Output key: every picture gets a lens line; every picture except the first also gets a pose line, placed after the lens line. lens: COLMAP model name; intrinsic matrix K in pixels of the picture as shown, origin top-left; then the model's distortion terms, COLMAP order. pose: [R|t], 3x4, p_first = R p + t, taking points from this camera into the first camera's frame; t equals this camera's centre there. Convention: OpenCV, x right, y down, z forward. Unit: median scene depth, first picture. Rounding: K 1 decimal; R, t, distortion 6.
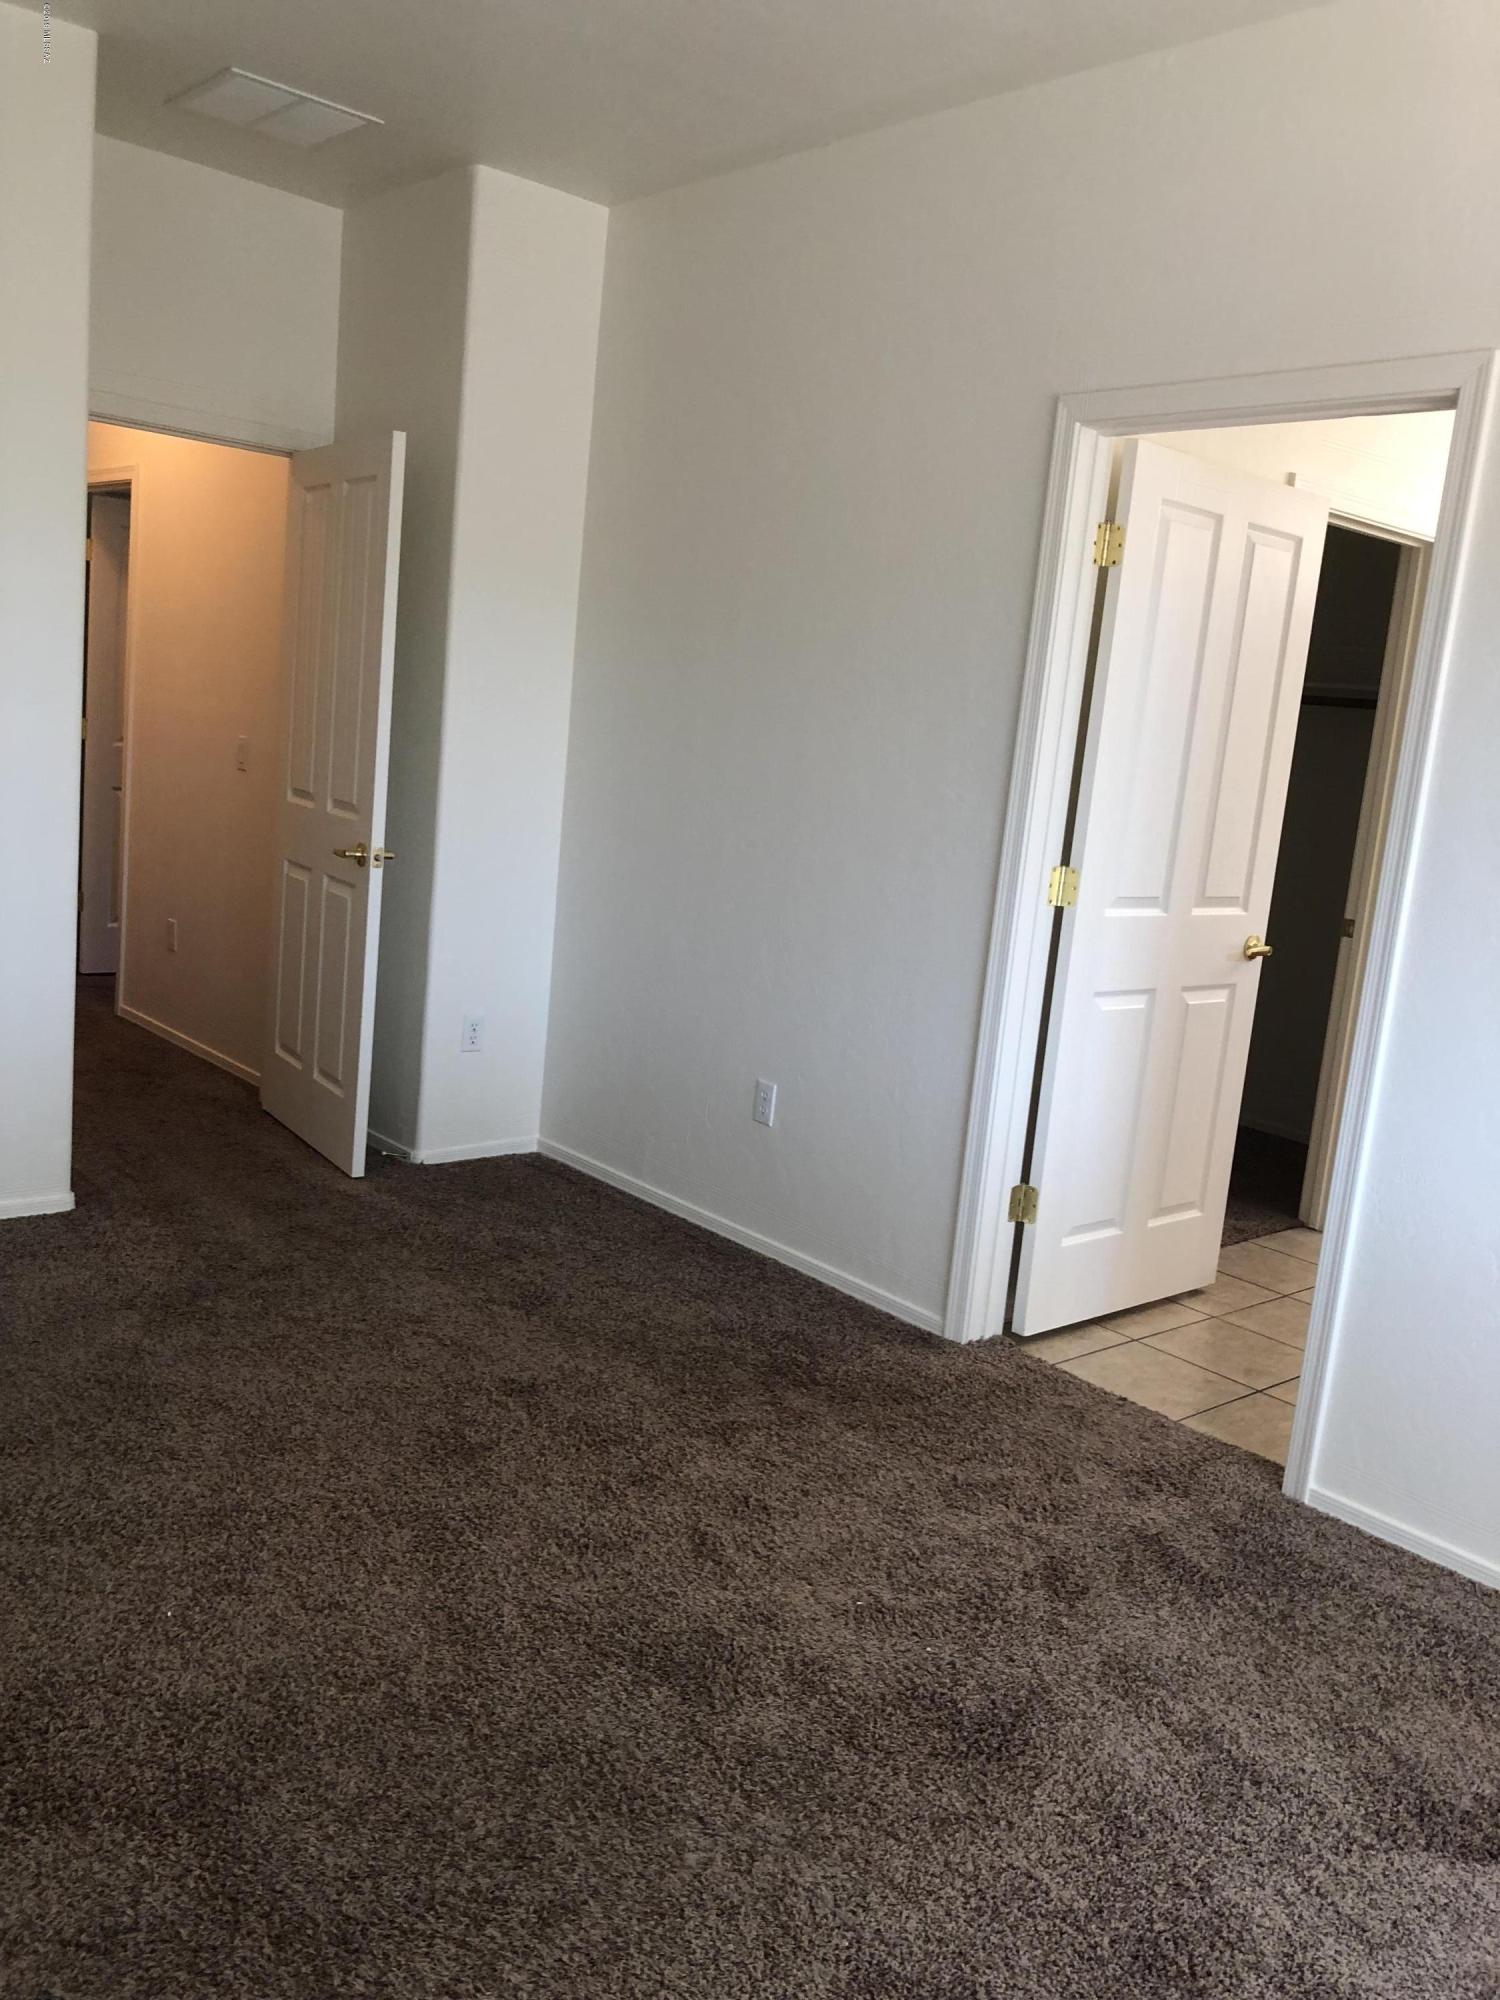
lens RADIAL K [[1646.4, 0, 750.0], [0, 1646.4, 1000.0], [0, 0, 1]] dist [0.049801, -0.046608]
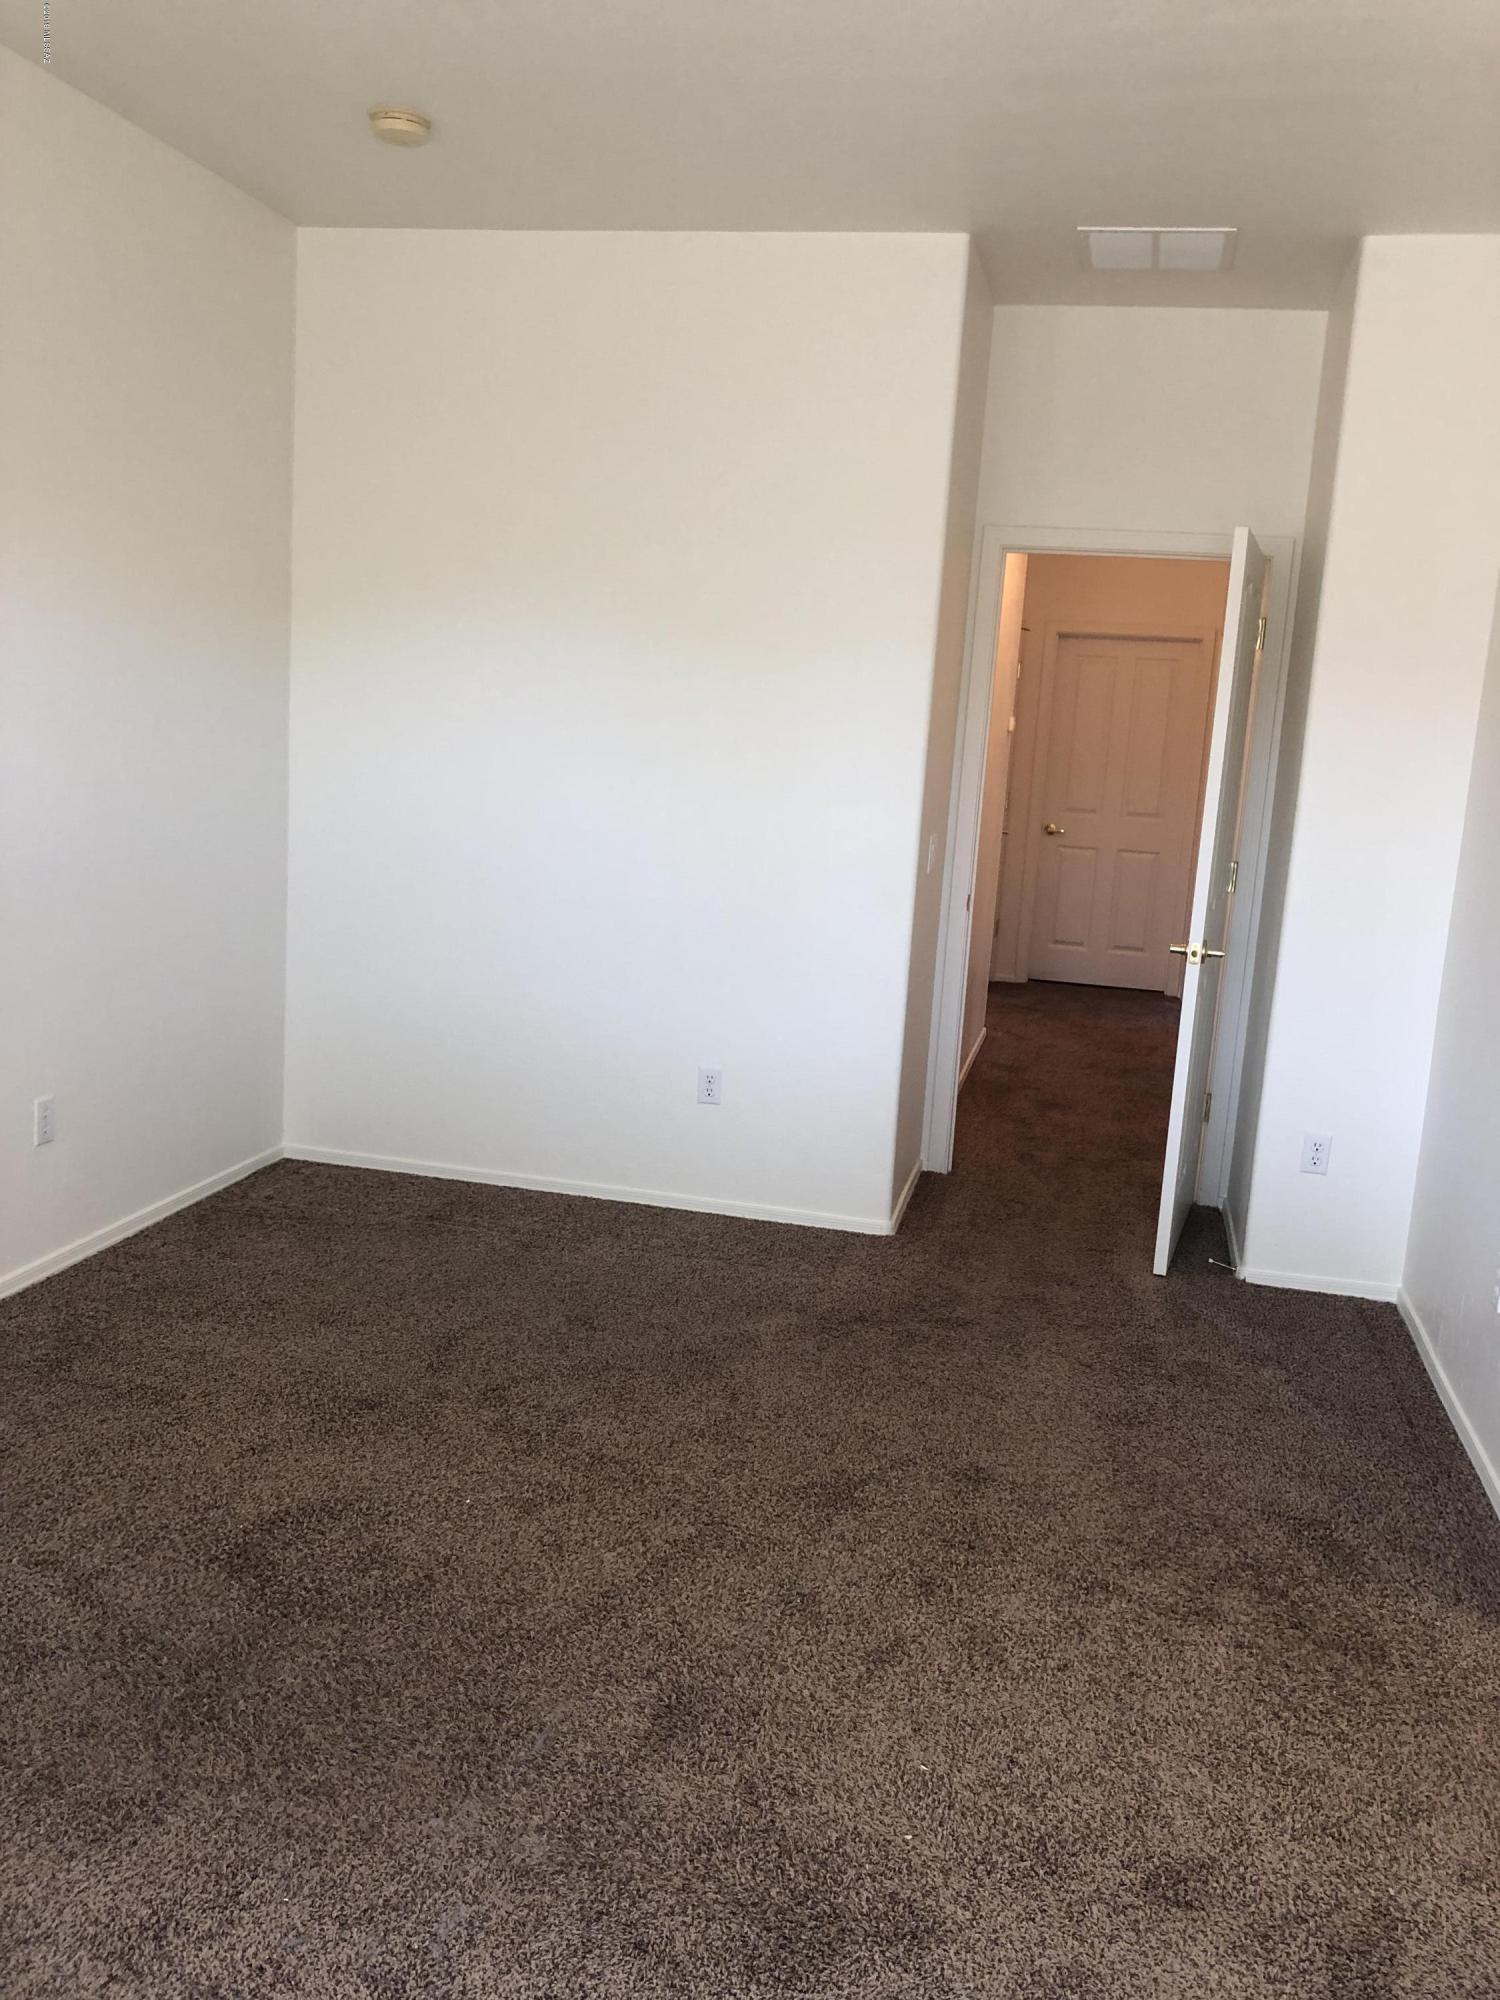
lens RADIAL K [[1646.4, 0, 750.0], [0, 1646.4, 1000.0], [0, 0, 1]] dist [0.049801, -0.046608]
pose [[0.614503, 0.089254, -0.783849, 0.456648], [-0.146128, 0.989264, -0.001914, -0.021597], [0.775263, 0.115718, 0.620948, 0.216525]]
